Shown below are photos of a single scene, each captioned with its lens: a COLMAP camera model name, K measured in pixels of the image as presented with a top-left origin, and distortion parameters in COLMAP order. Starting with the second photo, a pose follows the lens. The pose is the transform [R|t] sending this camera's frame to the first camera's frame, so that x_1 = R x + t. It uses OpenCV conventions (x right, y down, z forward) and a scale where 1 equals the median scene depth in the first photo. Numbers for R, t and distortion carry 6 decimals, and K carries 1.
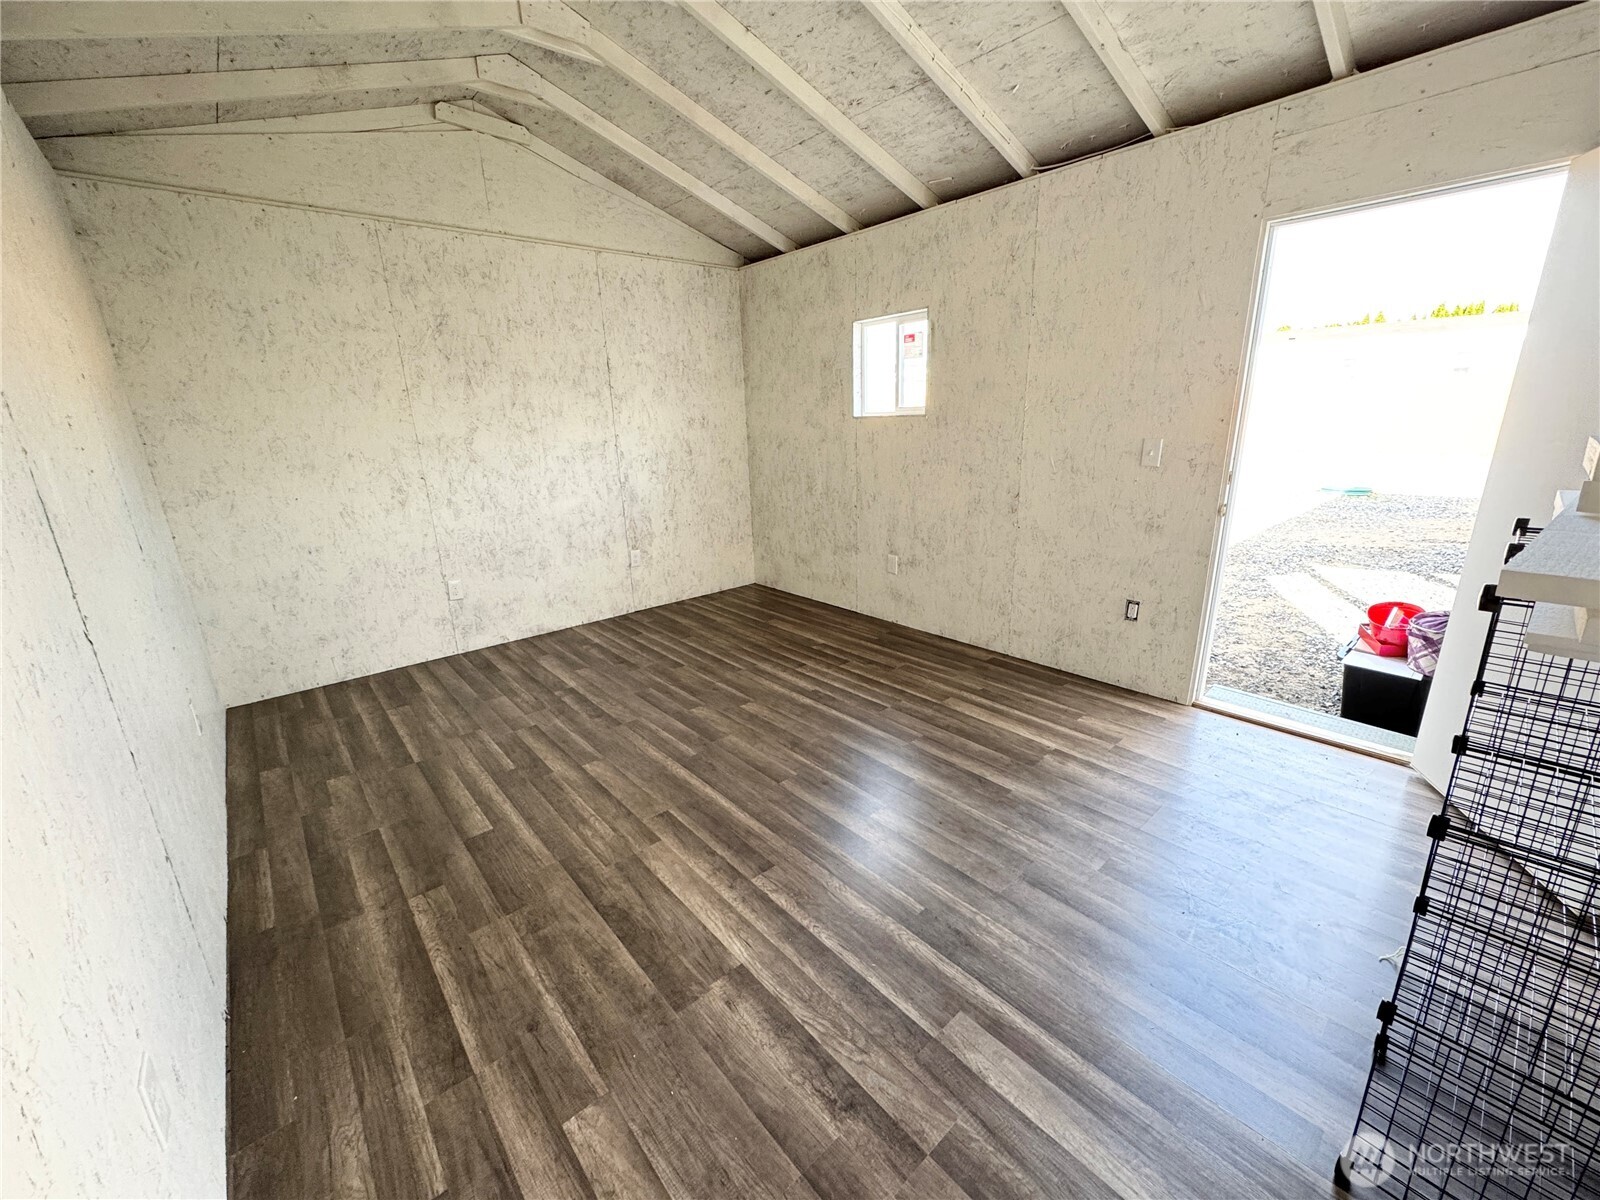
lens RADIAL K [[640.1, 0, 800.2], [0, 640.1, 593.0], [0, 0, 1]] dist [-0.001918, -0.000361]
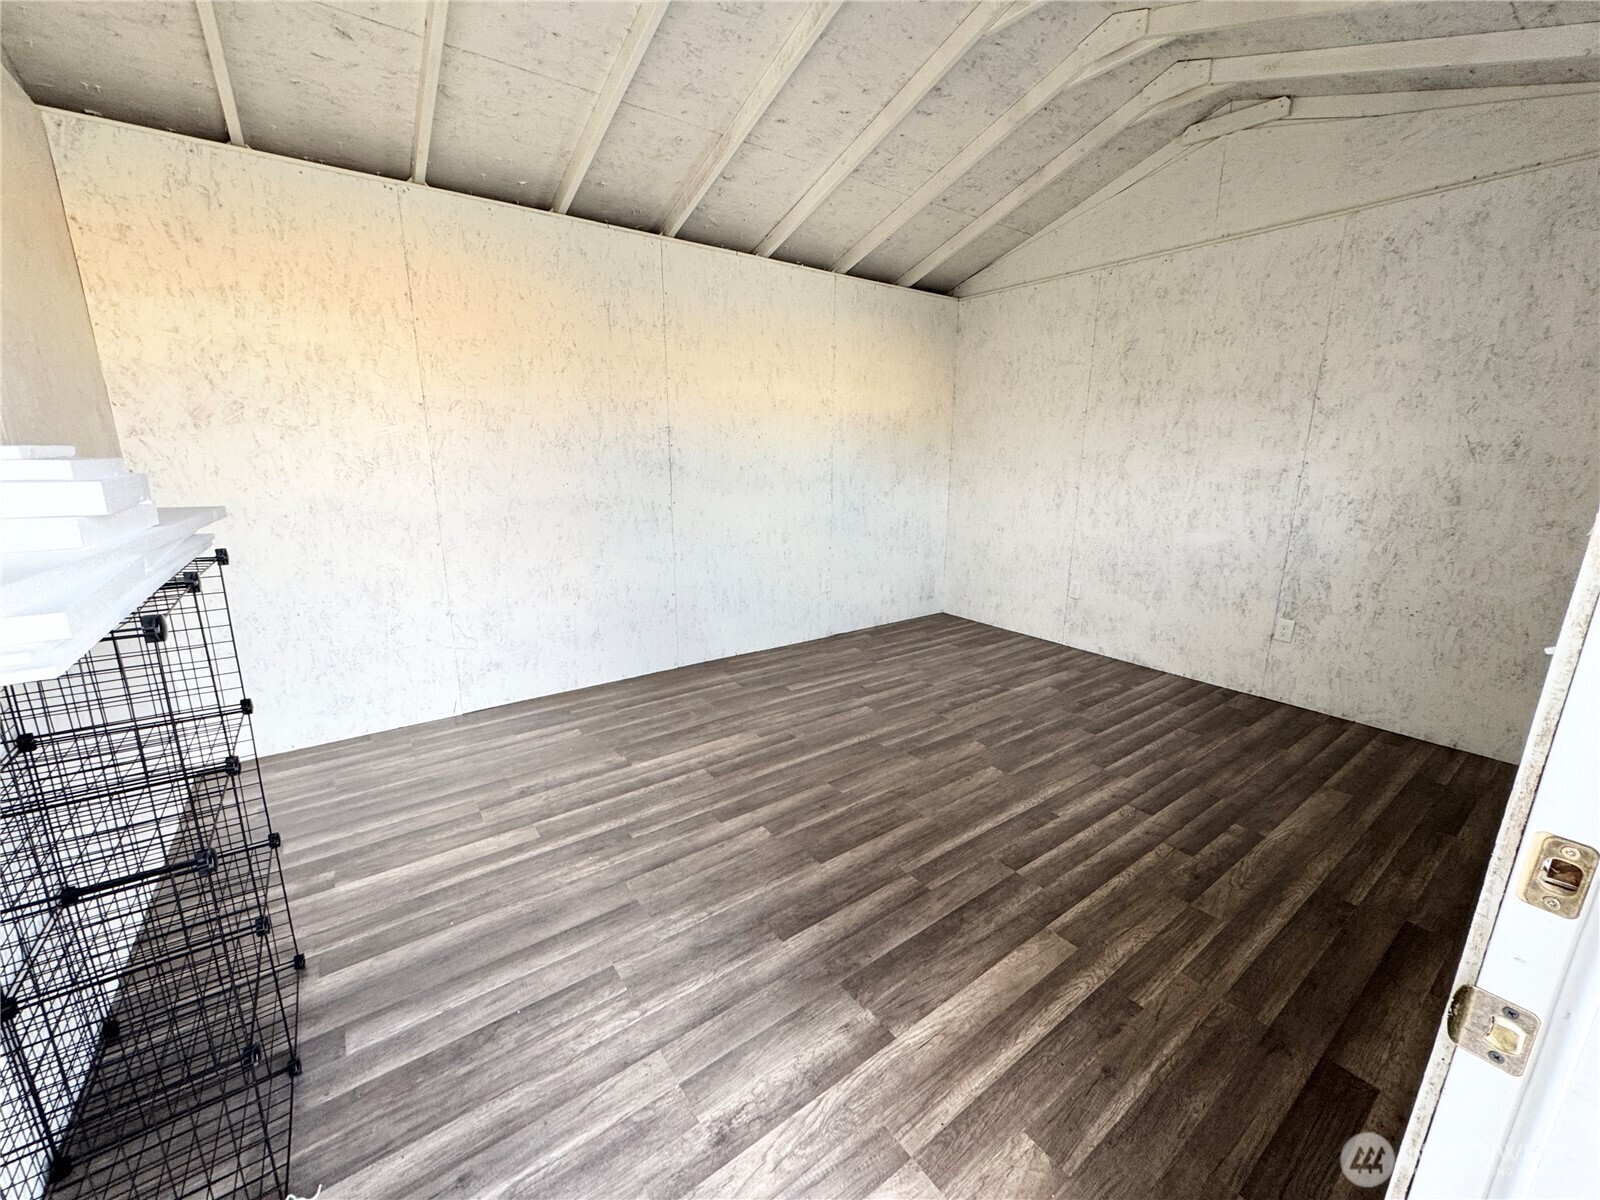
lens RADIAL K [[640.1, 0, 800.2], [0, 640.1, 593.0], [0, 0, 1]] dist [-0.001918, -0.000361]
pose [[-0.085467, 0.251282, -0.964133, 0.620353], [-0.267392, 0.926390, 0.265148, -0.178982], [0.959790, 0.280463, -0.011985, 0.597590]]
